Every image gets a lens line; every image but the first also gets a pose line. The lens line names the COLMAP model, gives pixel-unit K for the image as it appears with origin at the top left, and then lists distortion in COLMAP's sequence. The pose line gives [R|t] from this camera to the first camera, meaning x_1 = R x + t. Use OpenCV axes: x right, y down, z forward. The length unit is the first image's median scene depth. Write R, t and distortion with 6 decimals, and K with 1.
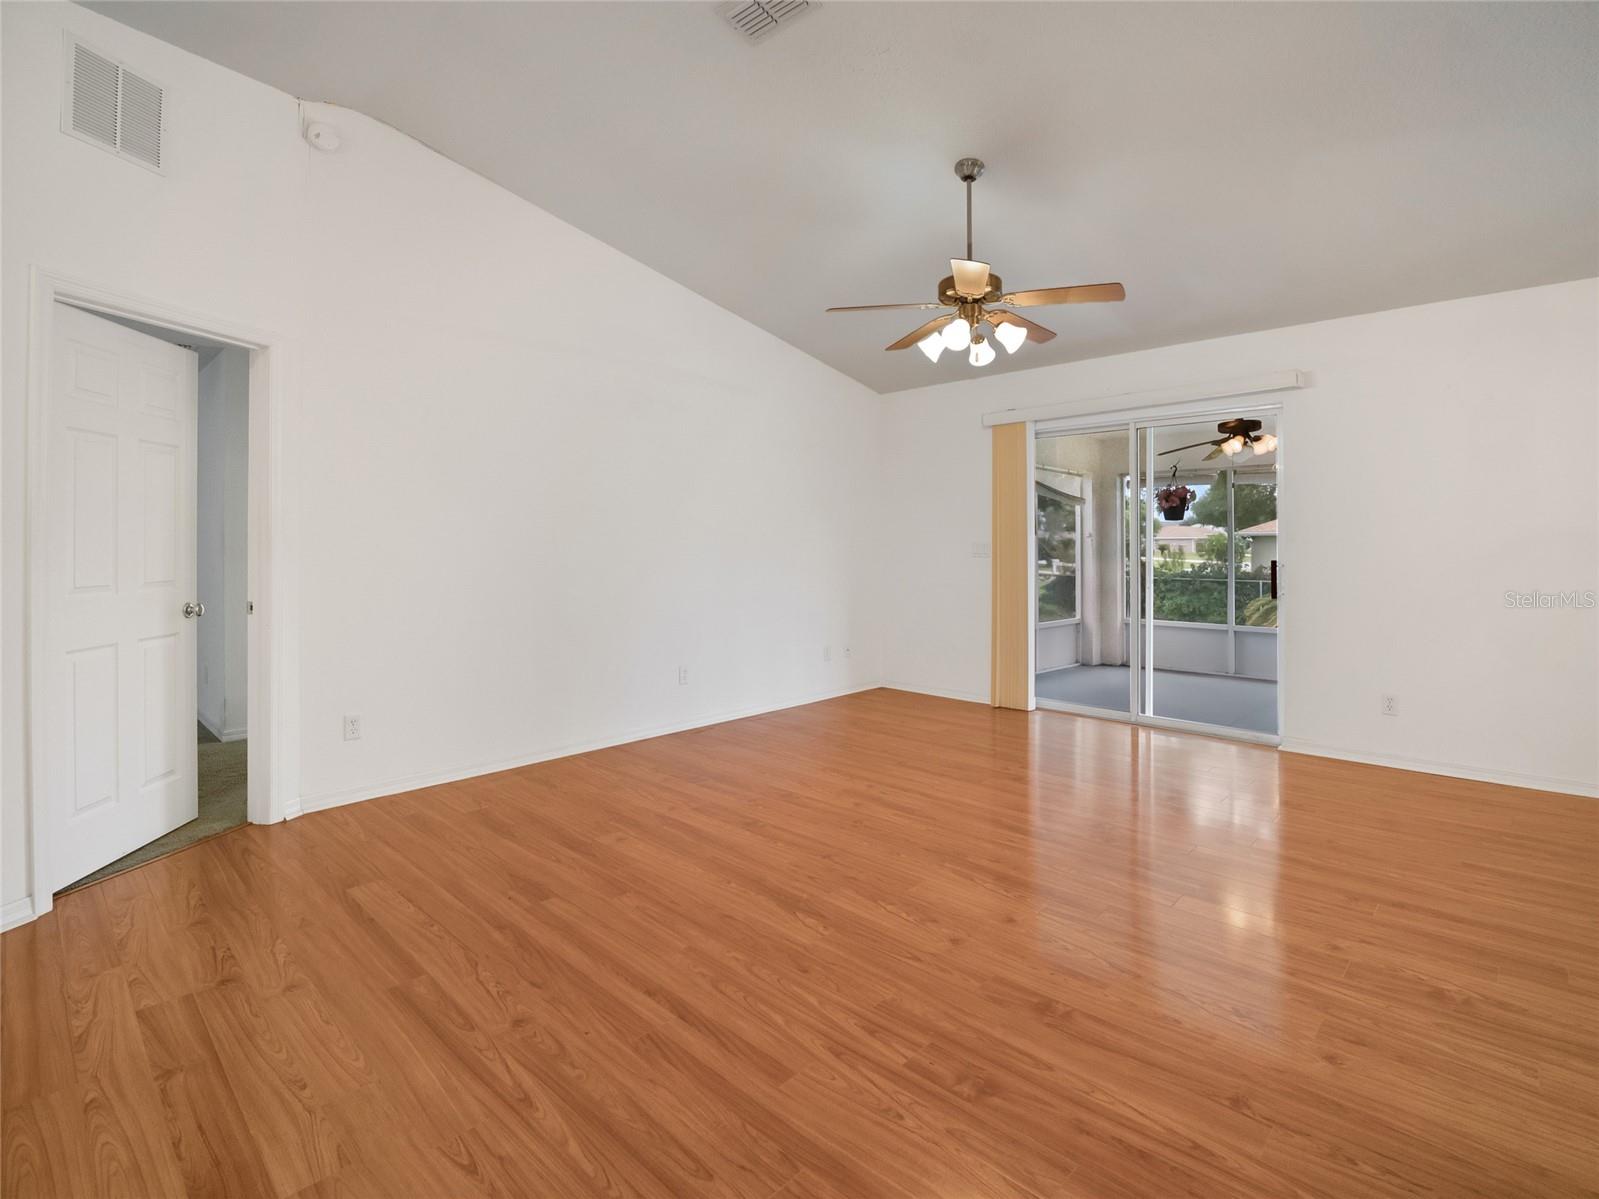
lens RADIAL K [[793.7, 0, 802.8], [0, 793.7, 546.8], [0, 0, 1]] dist [-0.024018, 0.001301]
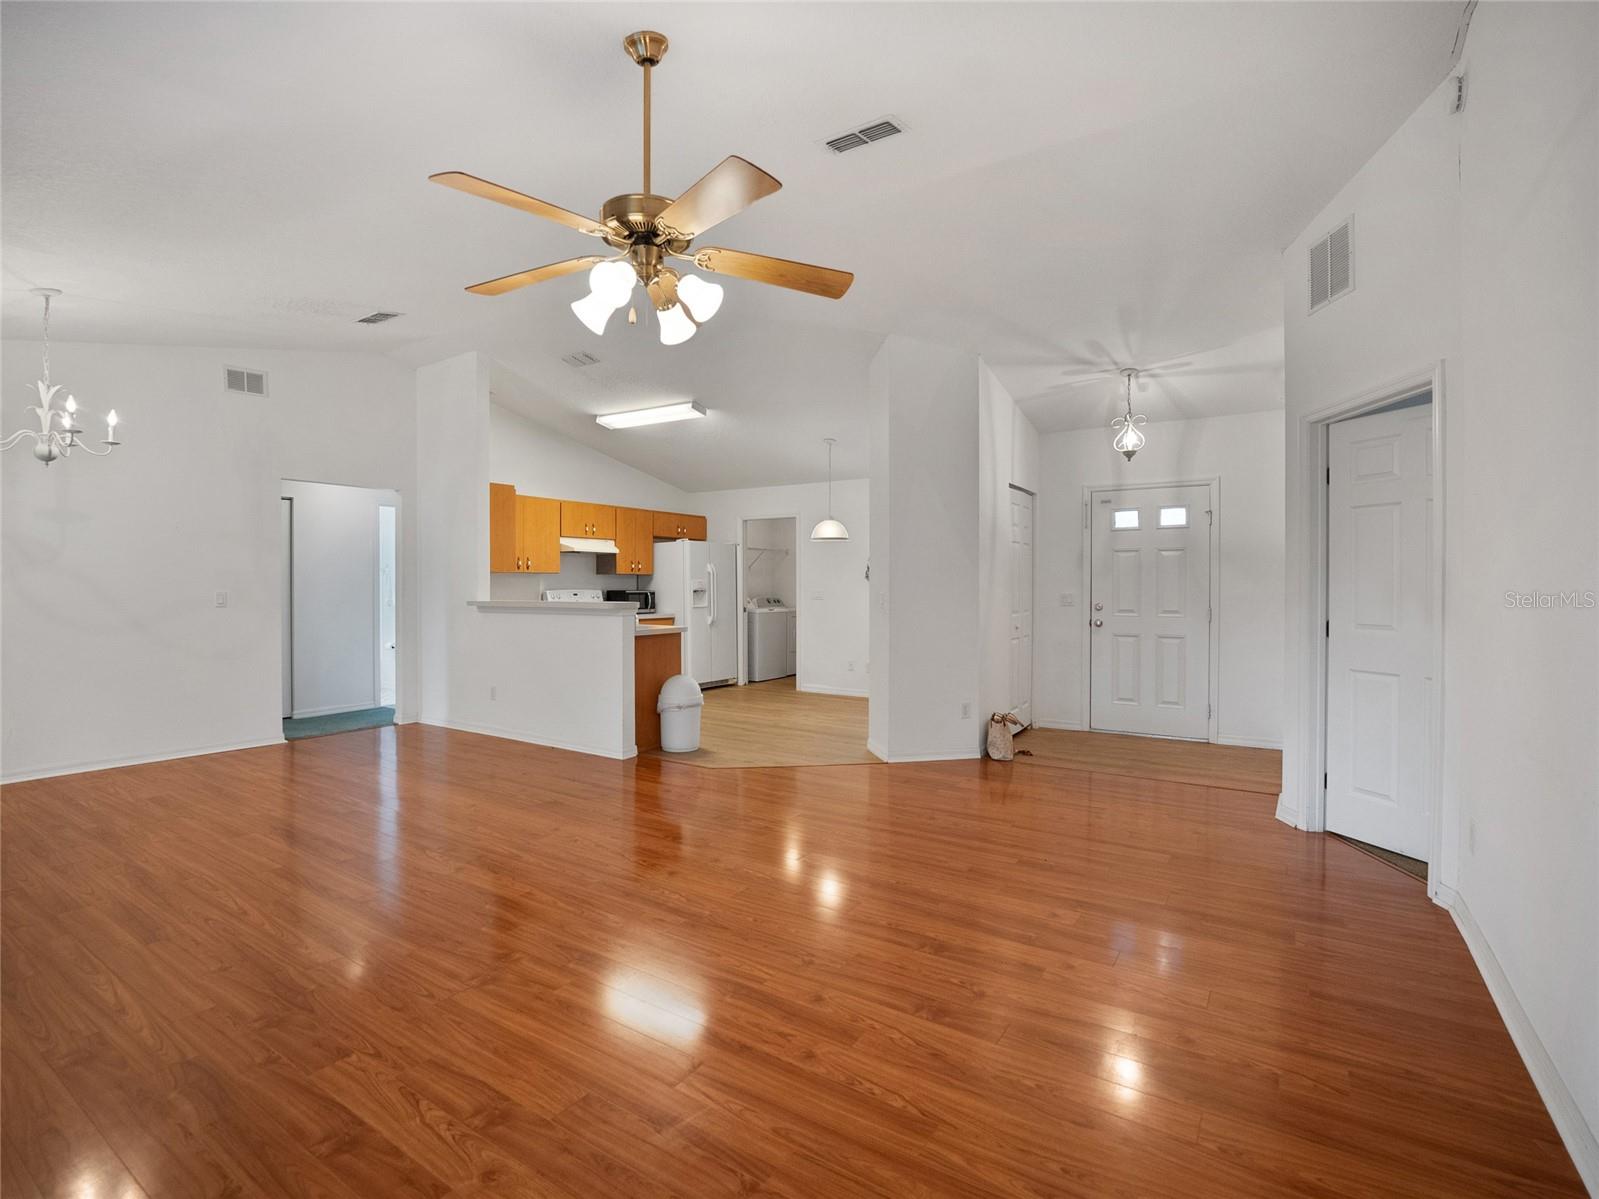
lens RADIAL K [[770.5, 0, 799.5], [0, 770.5, 599.5], [0, 0, 1]] dist [-0.003259, -0.000060]
pose [[-0.983391, 0.008316, -0.181311, 0.218914], [0.003658, 0.999655, 0.026007, -0.022956], [0.181465, 0.024911, -0.983082, 1.798056]]
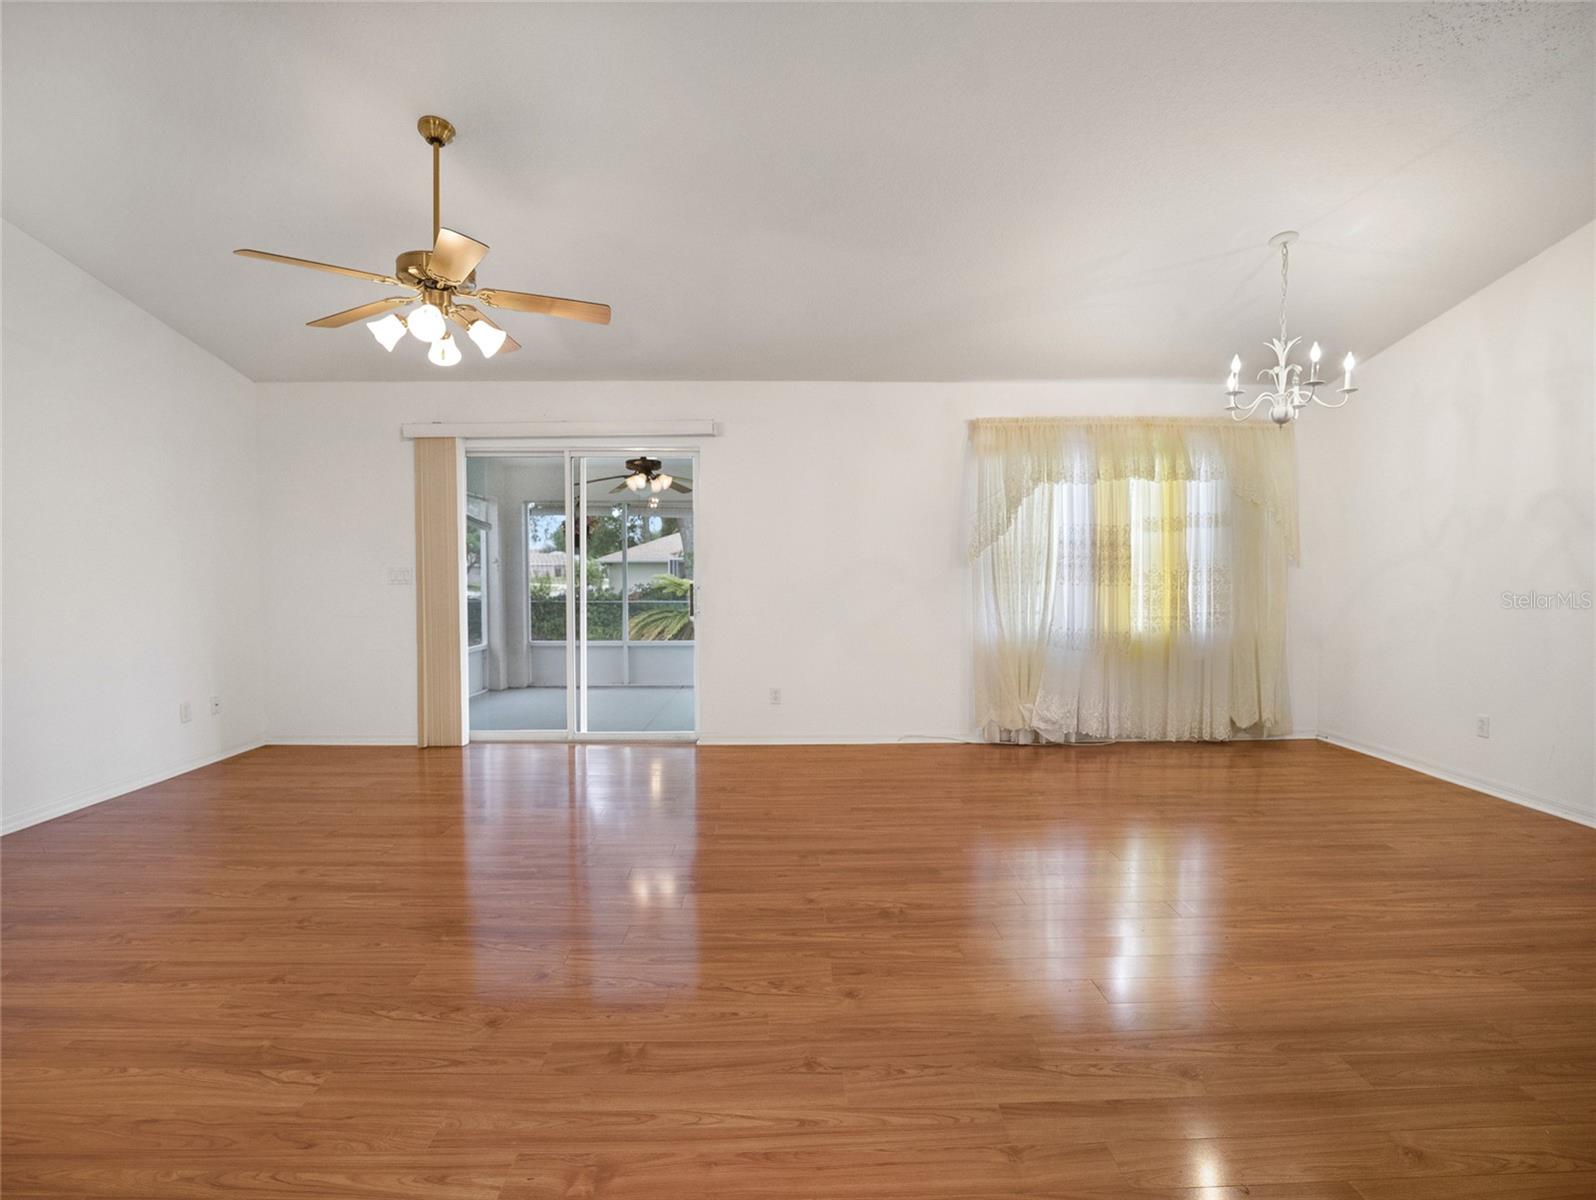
lens RADIAL K [[759.1, 0, 807.1], [0, 759.1, 602.0], [0, 0, 1]] dist [-0.022574, -0.000520]
pose [[0.705703, -0.030304, 0.707859, -0.099290], [0.003230, 0.999212, 0.039557, 0.001828], [-0.708500, -0.025629, 0.705245, 0.131406]]
